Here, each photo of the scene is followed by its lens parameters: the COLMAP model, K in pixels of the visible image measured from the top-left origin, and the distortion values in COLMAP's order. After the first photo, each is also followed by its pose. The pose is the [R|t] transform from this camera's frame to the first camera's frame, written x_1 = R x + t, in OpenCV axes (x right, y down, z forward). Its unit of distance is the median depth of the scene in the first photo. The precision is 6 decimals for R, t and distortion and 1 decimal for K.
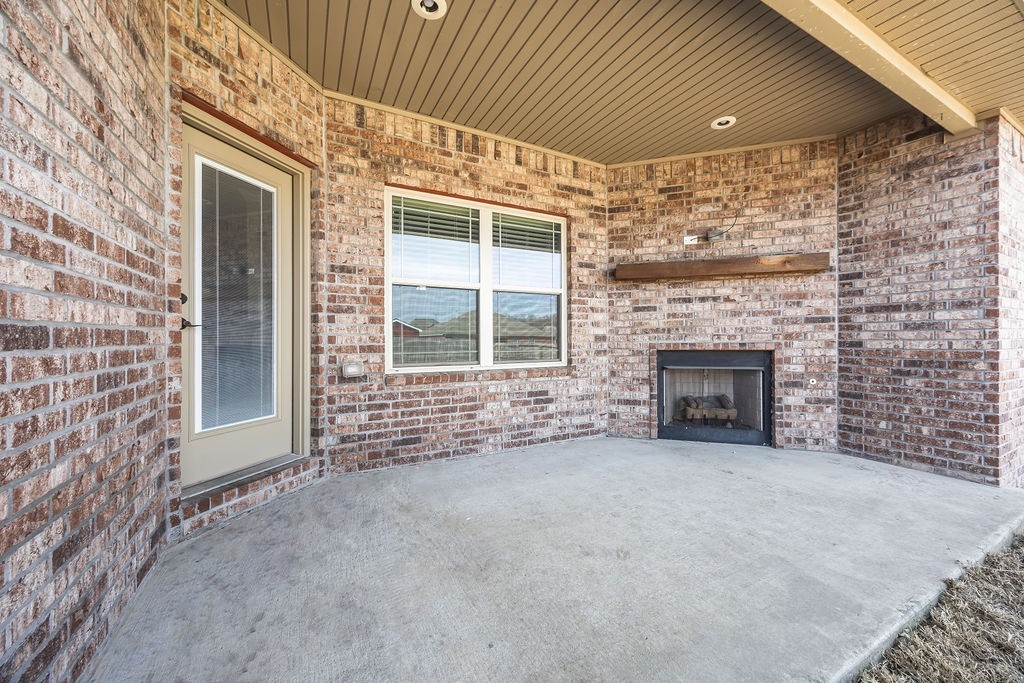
lens RADIAL K [[390.4, 0, 508.6], [0, 390.4, 339.7], [0, 0, 1]] dist [-0.001351, -0.000377]
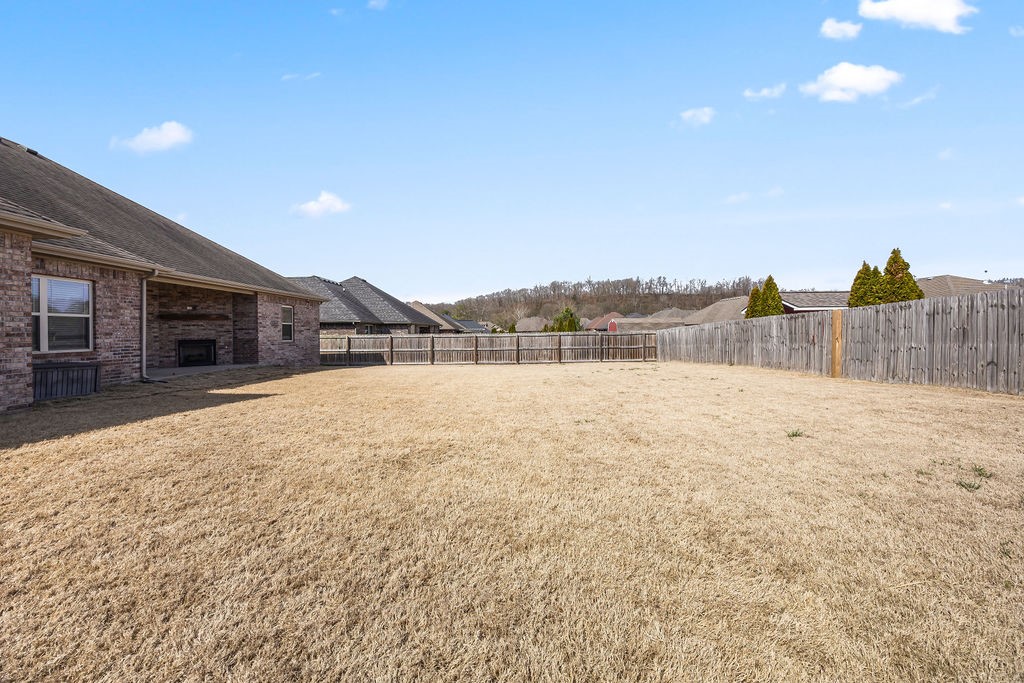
lens RADIAL K [[390.4, 0, 511.8], [0, 390.4, 334.9], [0, 0, 1]] dist [-0.001351, -0.000377]
pose [[0.445196, -0.008496, 0.895393, -1.412559], [0.009201, 0.999946, 0.004913, -0.009158], [-0.895386, 0.006052, 0.445250, -3.217355]]
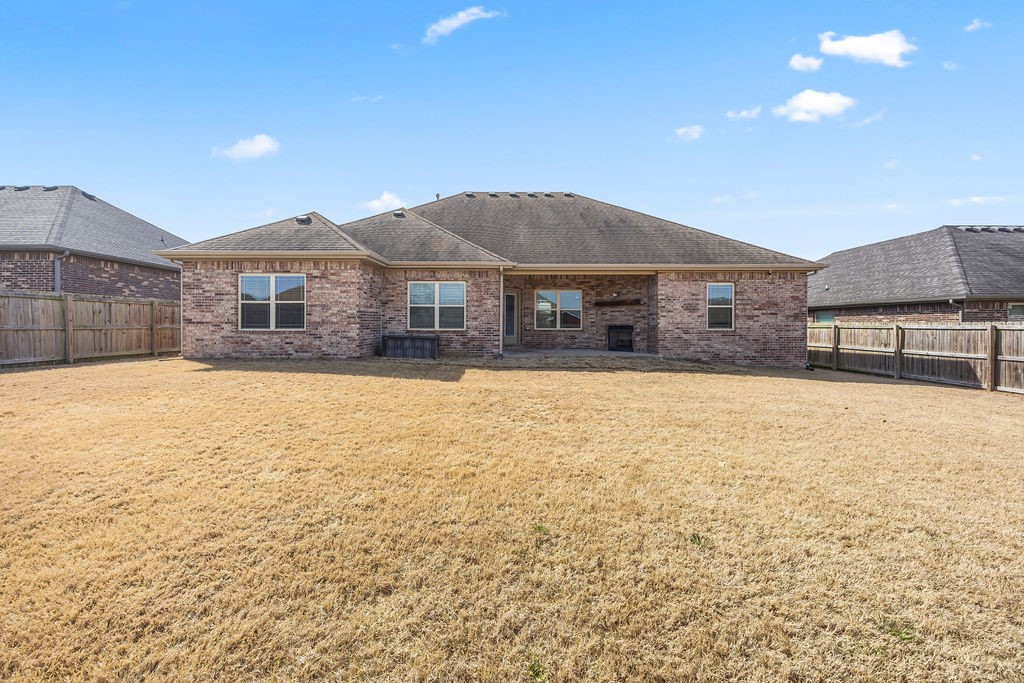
lens RADIAL K [[390.4, 0, 514.9], [0, 390.4, 333.0], [0, 0, 1]] dist [-0.001351, -0.000377]
pose [[0.896154, 0.013223, -0.443546, 1.294641], [-0.004492, 0.999775, 0.020731, 0.027403], [0.443720, -0.016586, 0.896012, -2.759155]]
